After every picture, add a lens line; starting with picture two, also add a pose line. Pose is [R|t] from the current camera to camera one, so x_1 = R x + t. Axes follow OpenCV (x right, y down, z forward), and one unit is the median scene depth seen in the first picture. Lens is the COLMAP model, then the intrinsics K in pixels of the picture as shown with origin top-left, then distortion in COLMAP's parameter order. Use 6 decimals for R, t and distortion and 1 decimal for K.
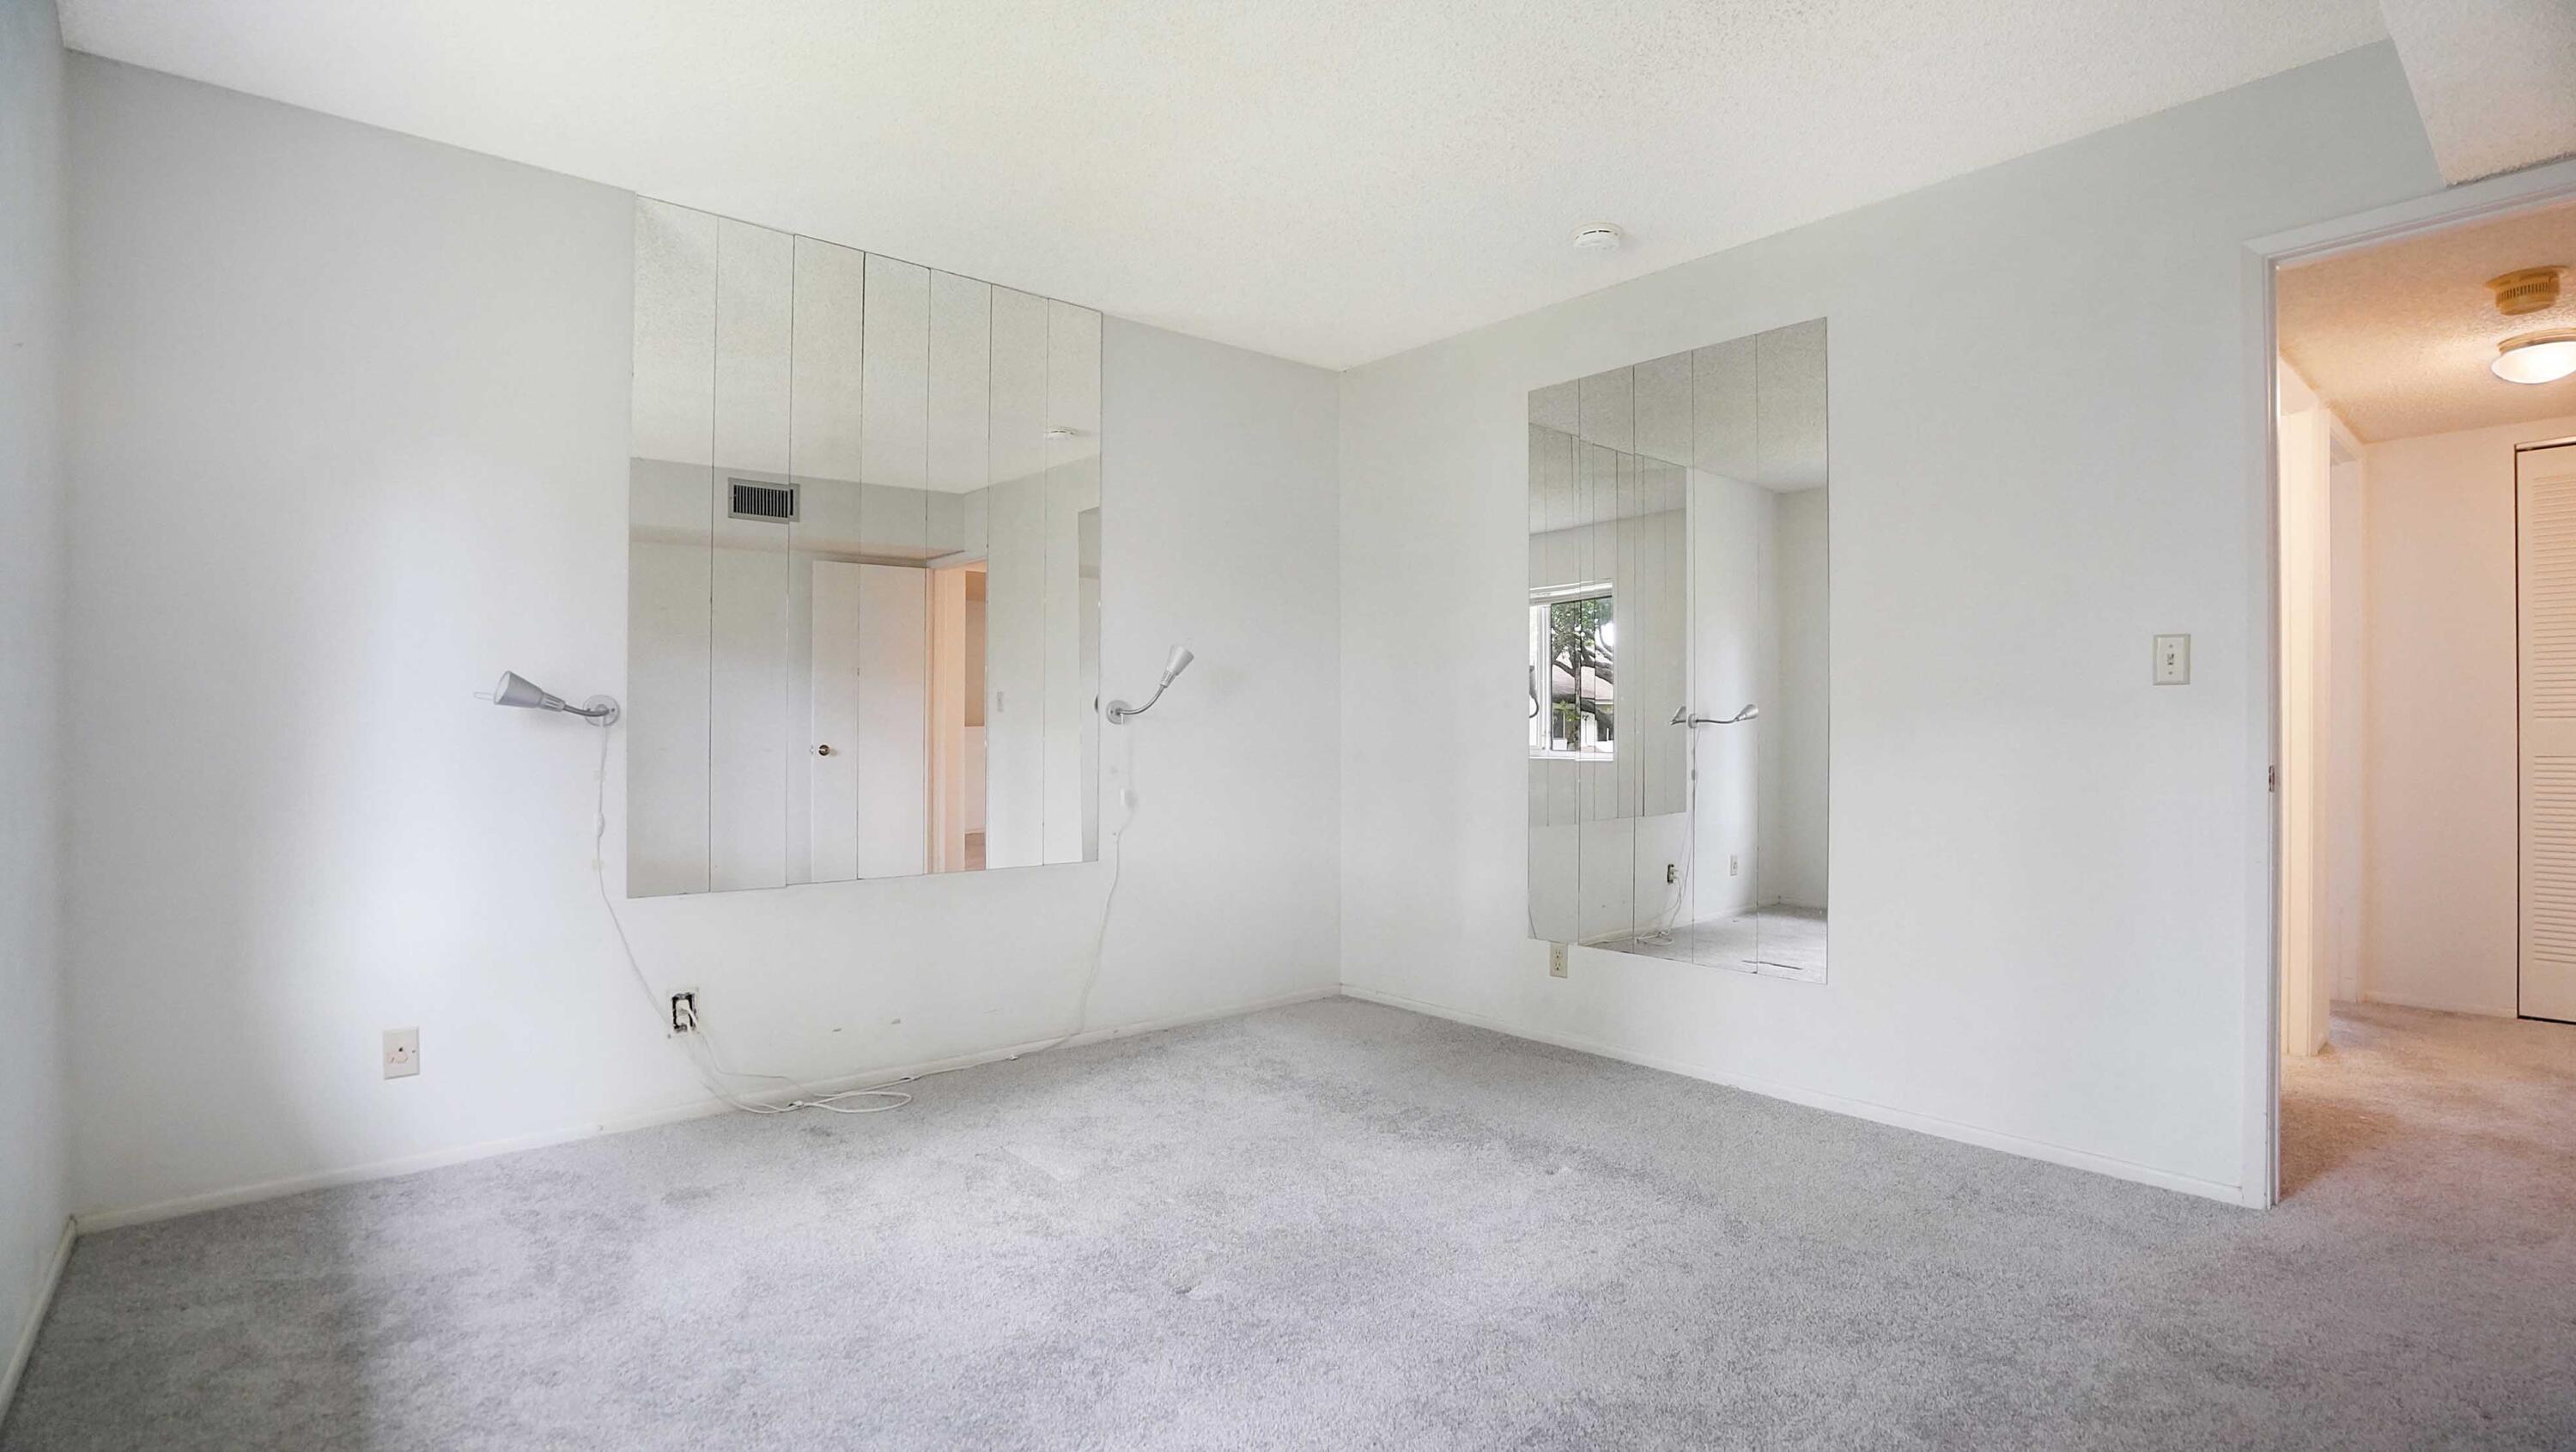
lens RADIAL K [[1206.2, 0, 1287.1], [0, 1206.2, 744.6], [0, 0, 1]] dist [-0.041422, 0.000571]
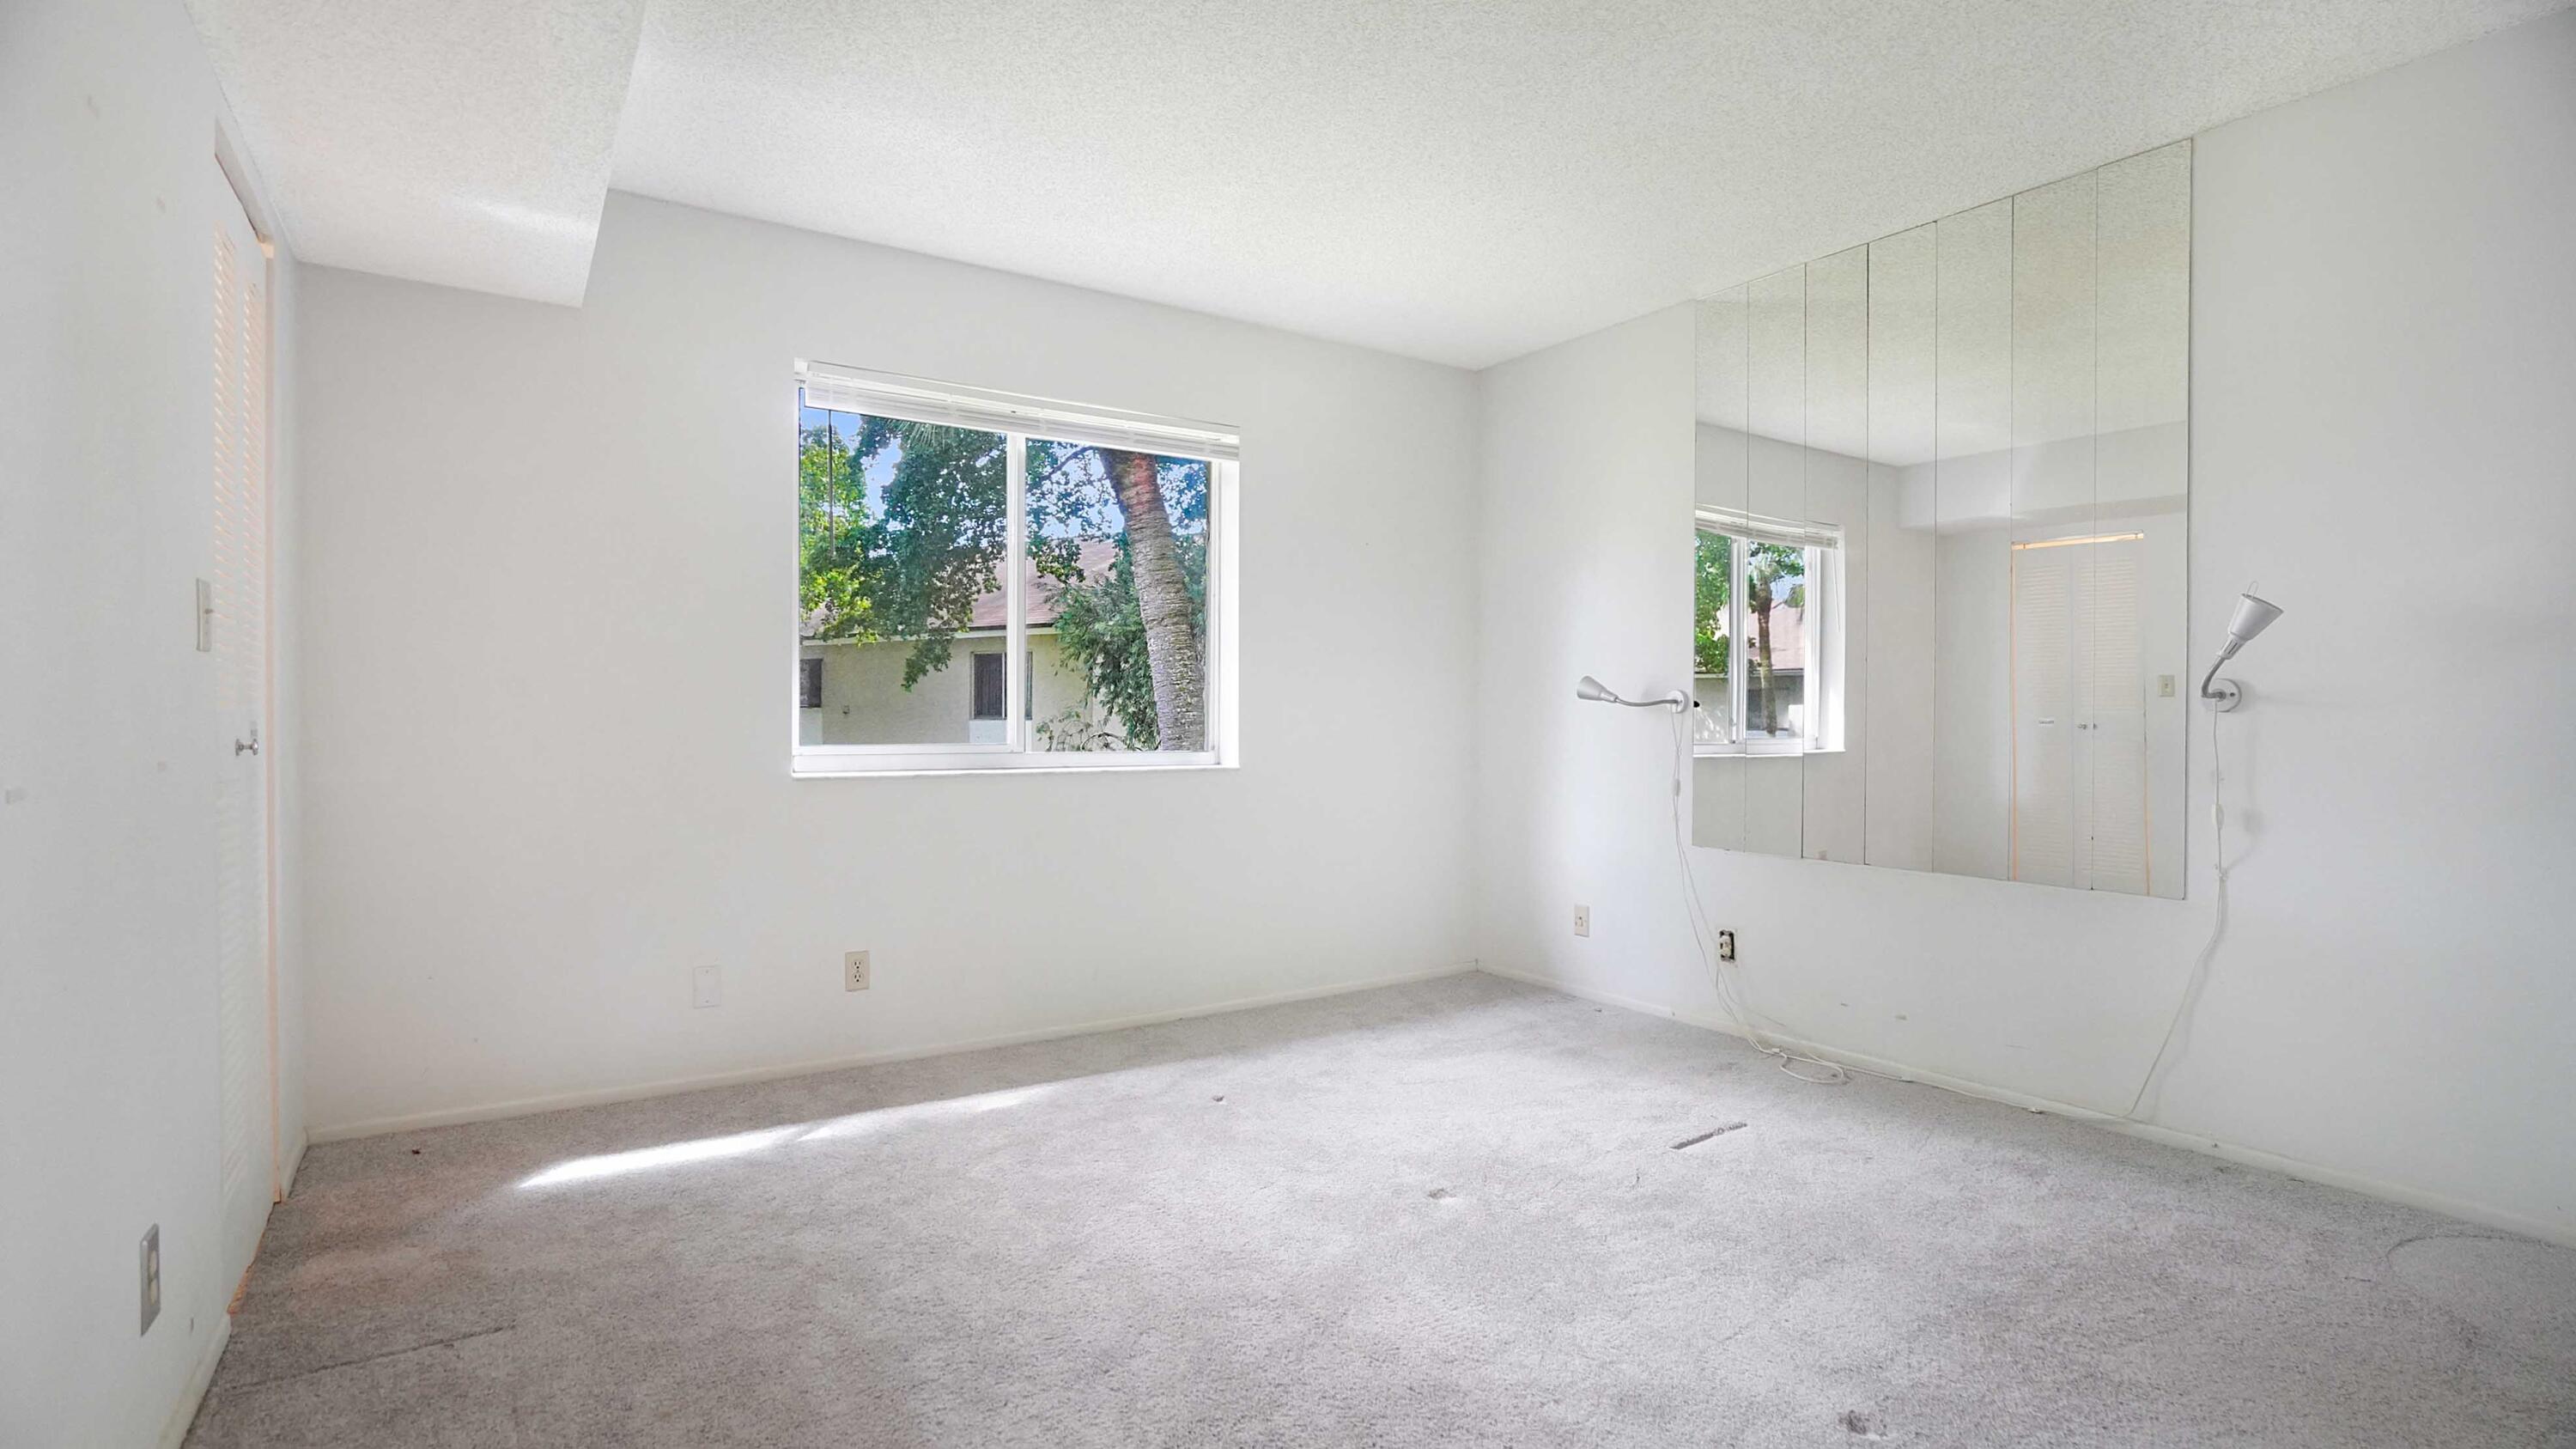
lens RADIAL K [[1206.3, 0, 1287.1], [0, 1206.3, 743.1], [0, 0, 1]] dist [-0.041422, 0.000571]
pose [[-0.113498, 0.024034, -0.993248, 0.849135], [-0.017454, 0.999505, 0.026180, -0.009625], [0.993385, 0.020308, -0.113022, 0.754962]]
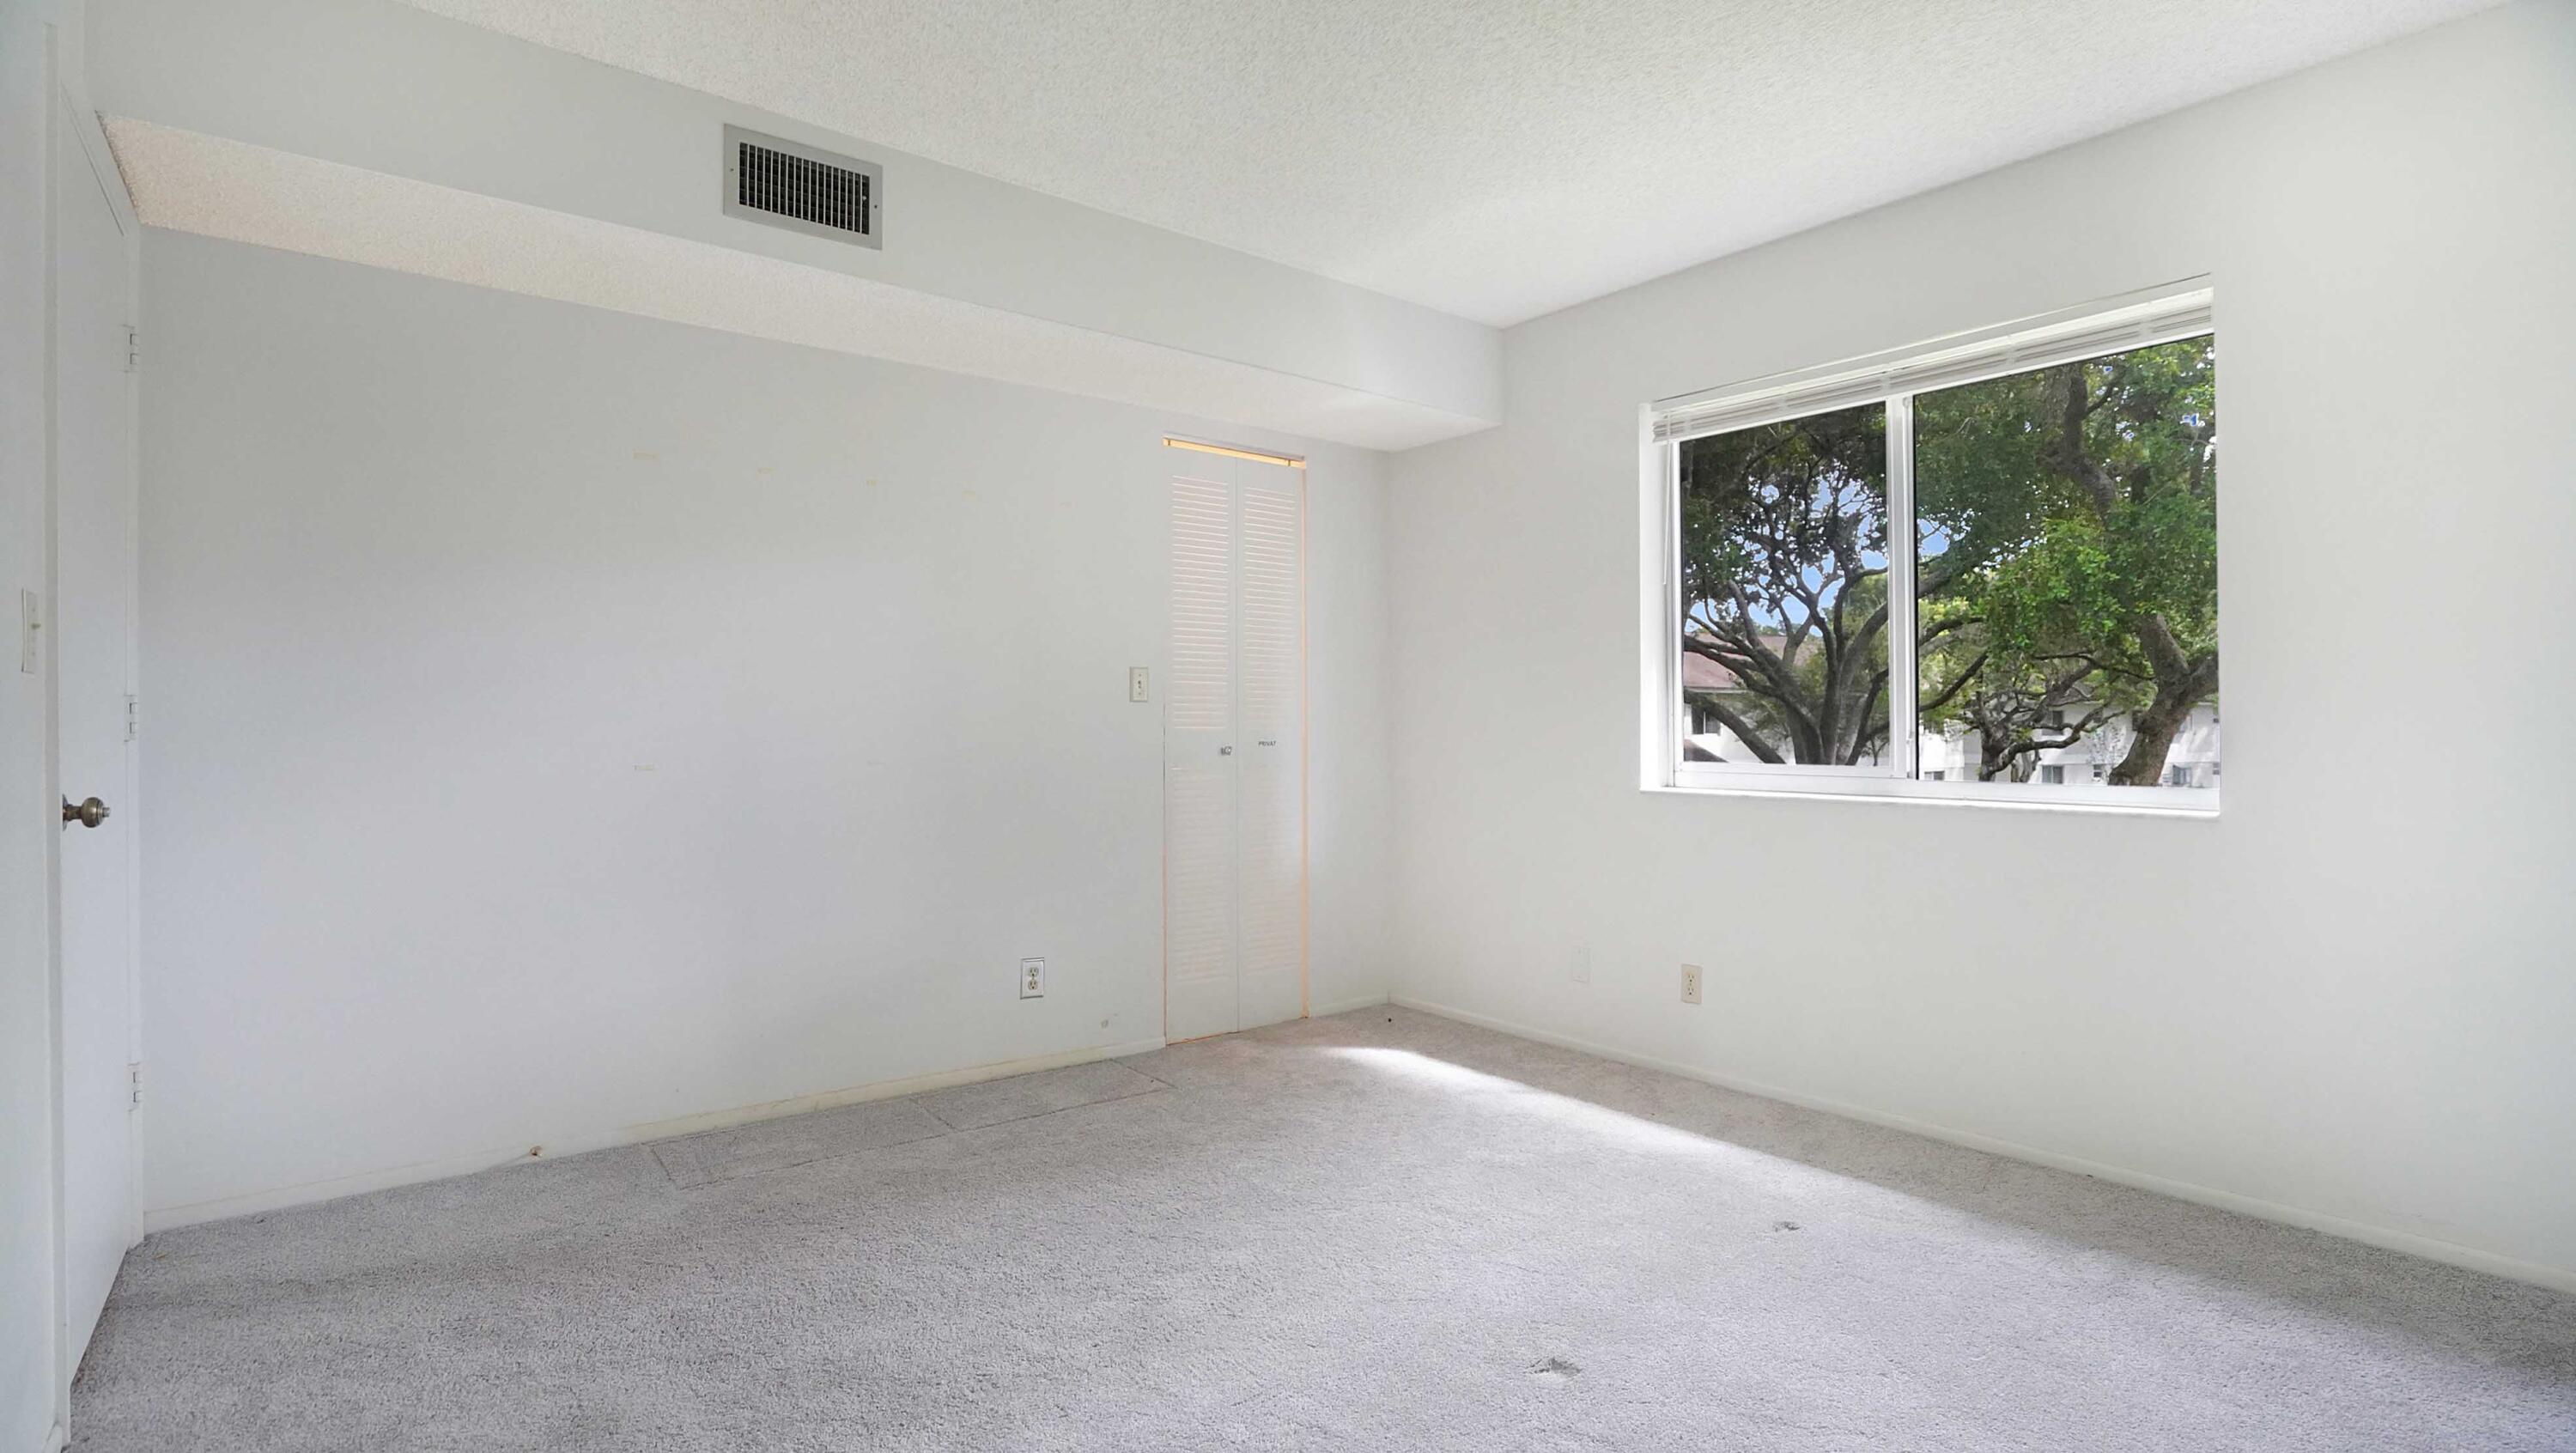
lens RADIAL K [[1238.6, 0, 1281.7], [0, 1238.6, 739.3], [0, 0, 1]] dist [-0.038547, 0.000435]
pose [[-0.999341, 0.006895, 0.035644, 0.060237], [0.007530, 0.999815, 0.017702, -0.018068], [-0.035515, 0.017959, -0.999208, 1.482954]]
